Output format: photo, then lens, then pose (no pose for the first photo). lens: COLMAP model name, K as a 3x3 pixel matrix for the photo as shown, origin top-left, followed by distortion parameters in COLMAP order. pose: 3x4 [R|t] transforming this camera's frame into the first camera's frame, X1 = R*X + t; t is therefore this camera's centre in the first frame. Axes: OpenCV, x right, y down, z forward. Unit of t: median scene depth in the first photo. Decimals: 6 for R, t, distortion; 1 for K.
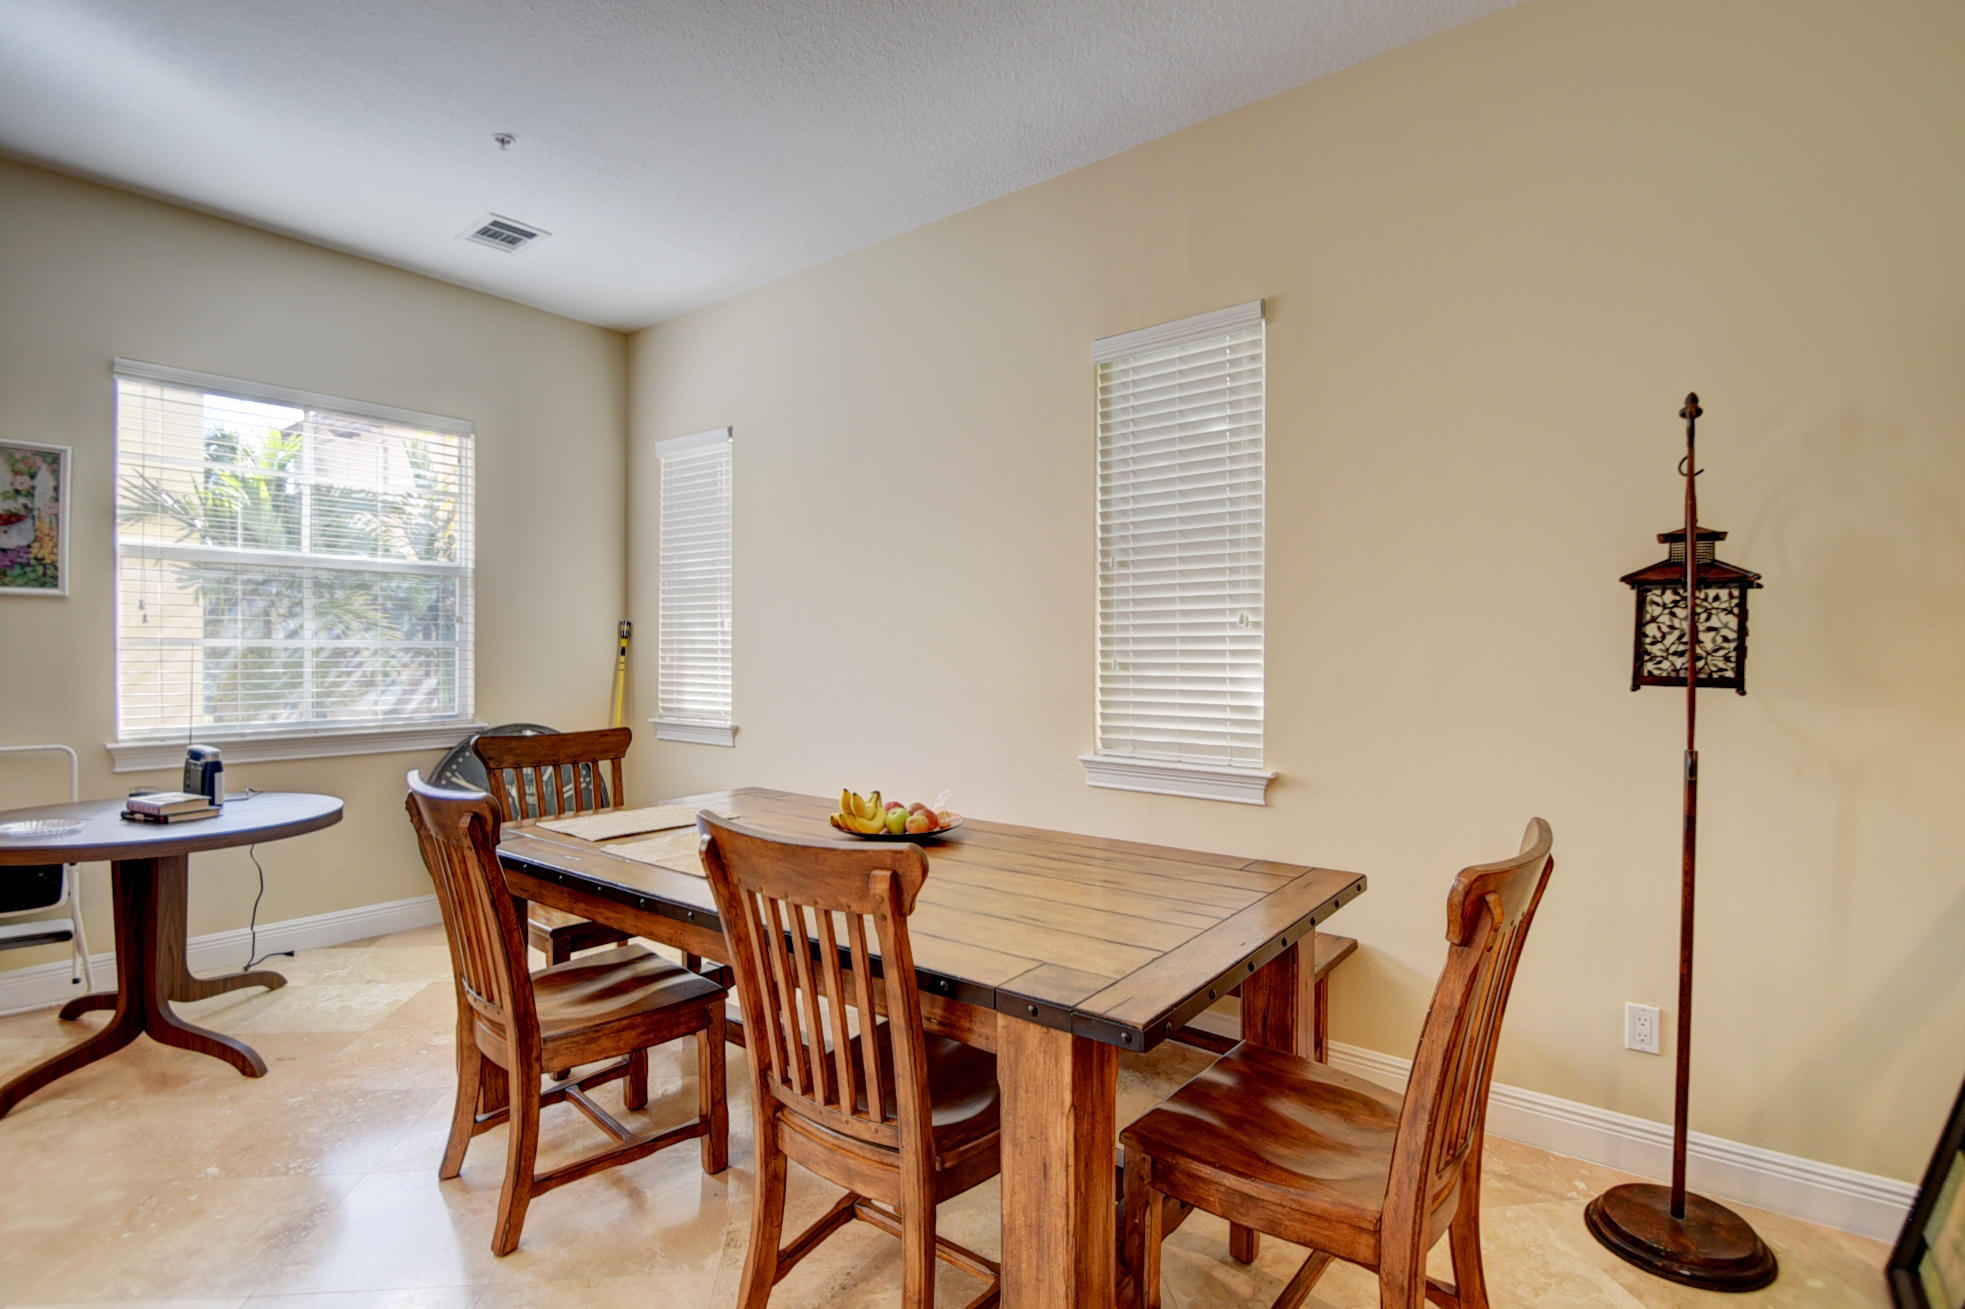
lens RADIAL K [[928.4, 0, 990.8], [0, 928.4, 653.1], [0, 0, 1]] dist [0.002965, -0.015266]
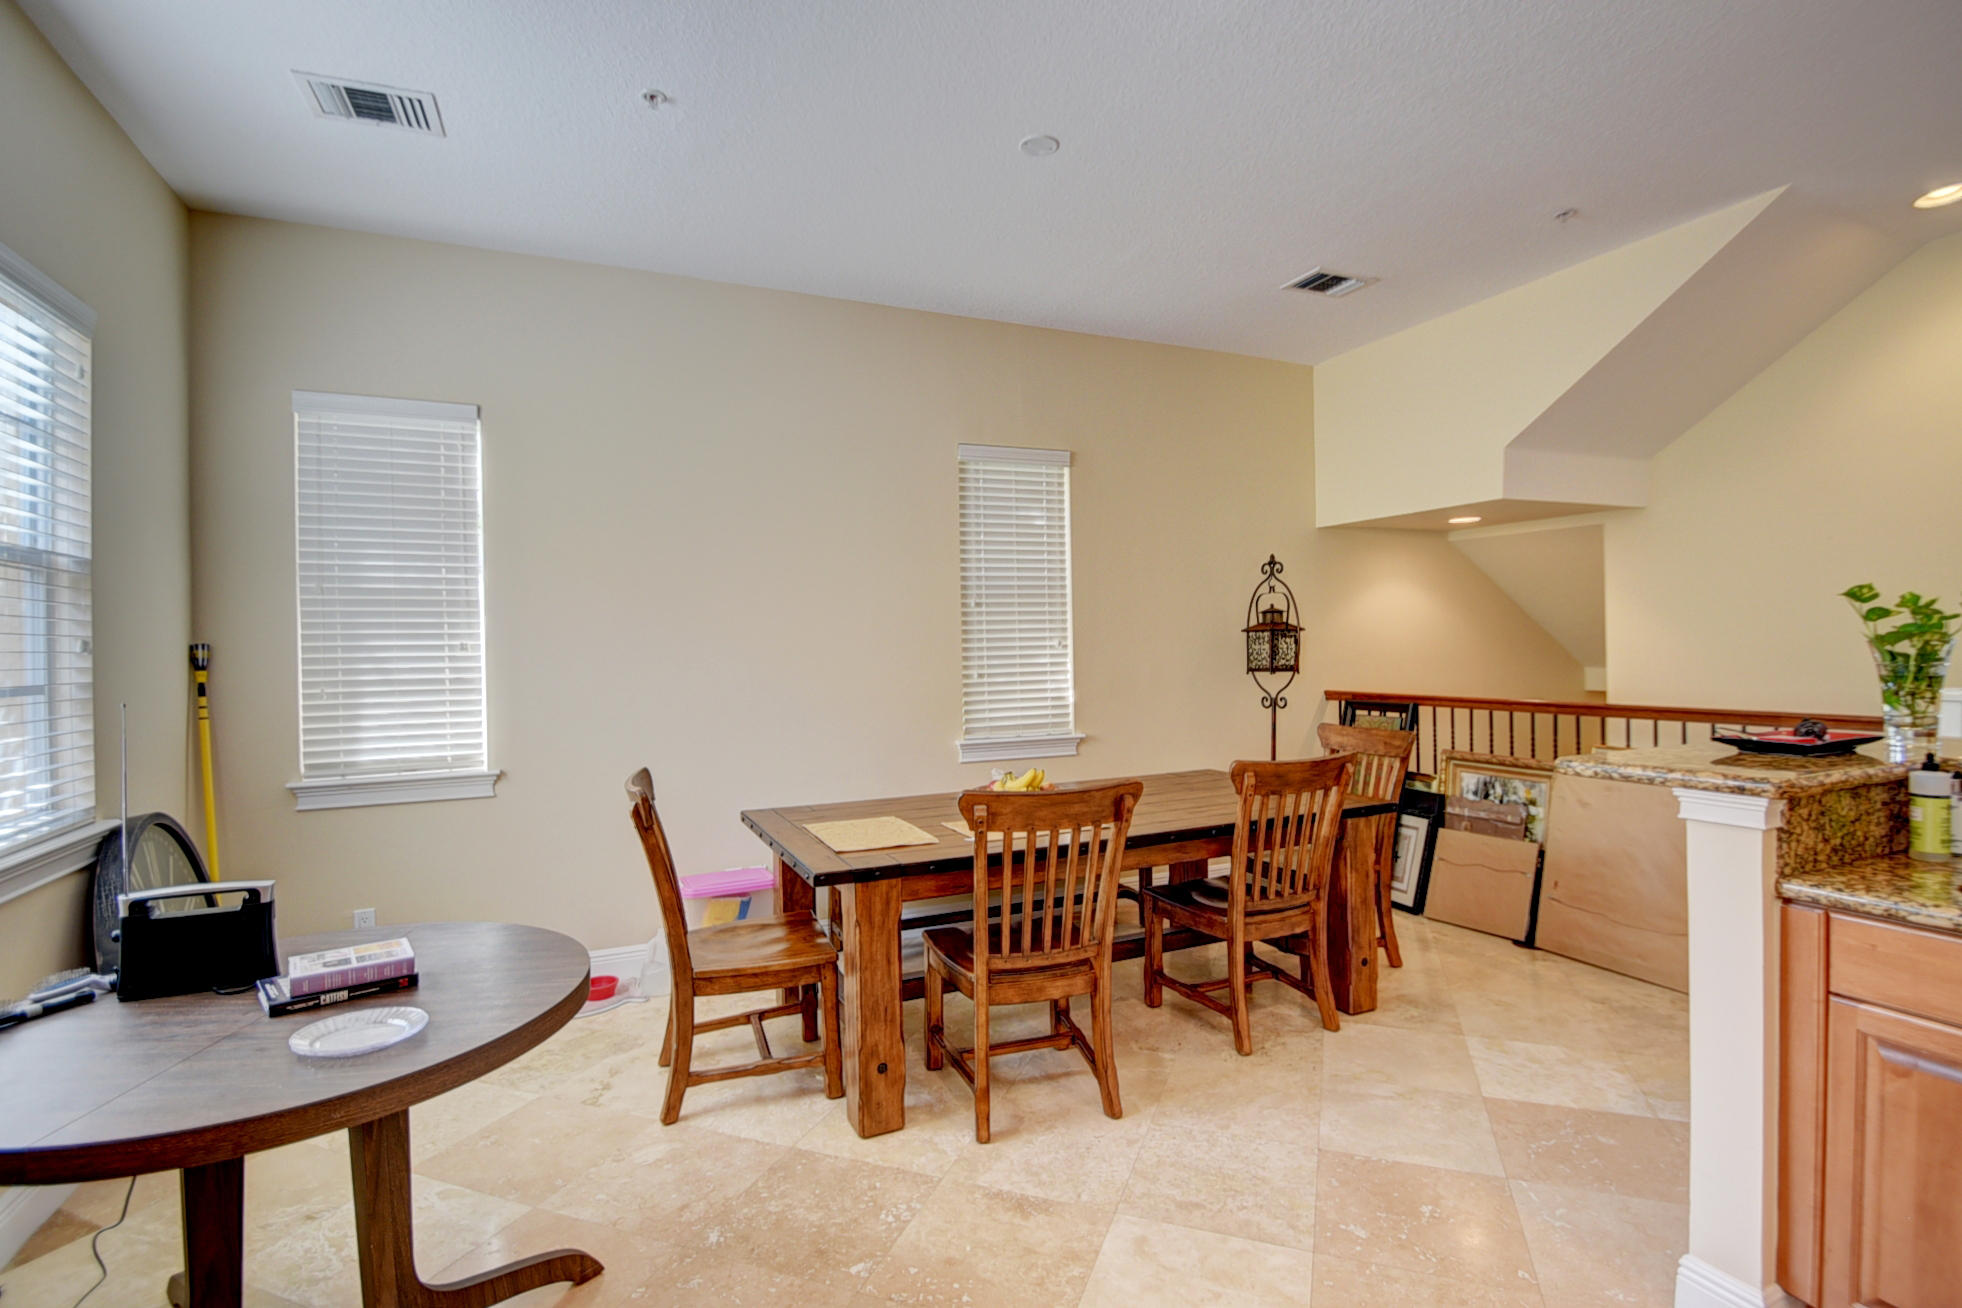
lens RADIAL K [[927.0, 0, 989.2], [0, 927.0, 652.6], [0, 0, 1]] dist [0.002965, -0.015266]
pose [[0.468992, -0.017913, 0.883021, -1.104957], [0.022574, 0.999711, 0.008291, -0.032921], [-0.882914, 0.016045, 0.469261, 0.311532]]
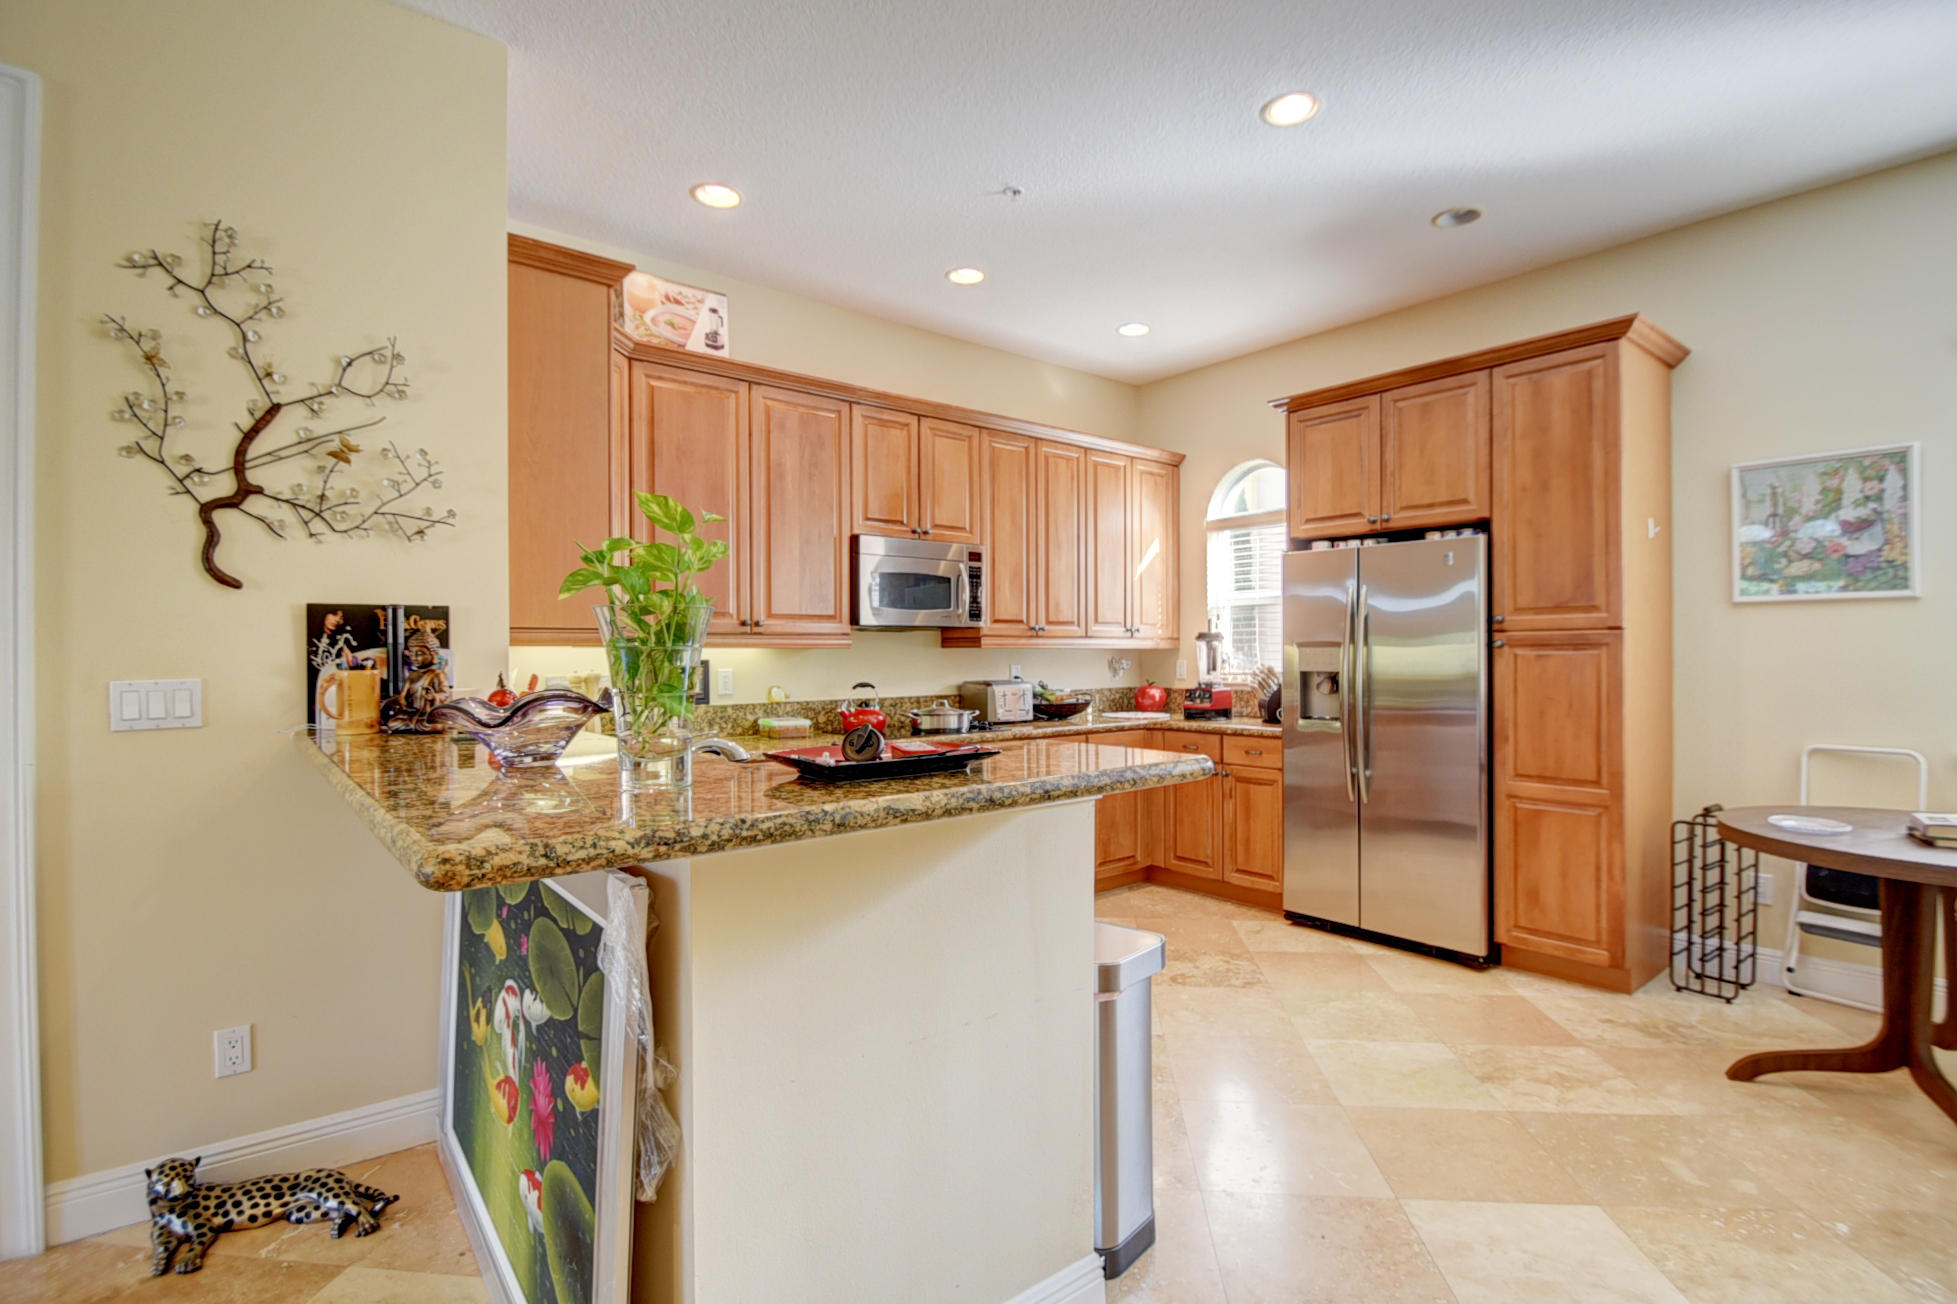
lens RADIAL K [[924.6, 0, 986.7], [0, 924.6, 650.6], [0, 0, 1]] dist [0.002965, -0.015266]
pose [[-0.217363, -0.004548, -0.976080, 0.146165], [0.000605, 0.999988, -0.004795, -0.001339], [0.976091, -0.001633, -0.217358, 0.258028]]
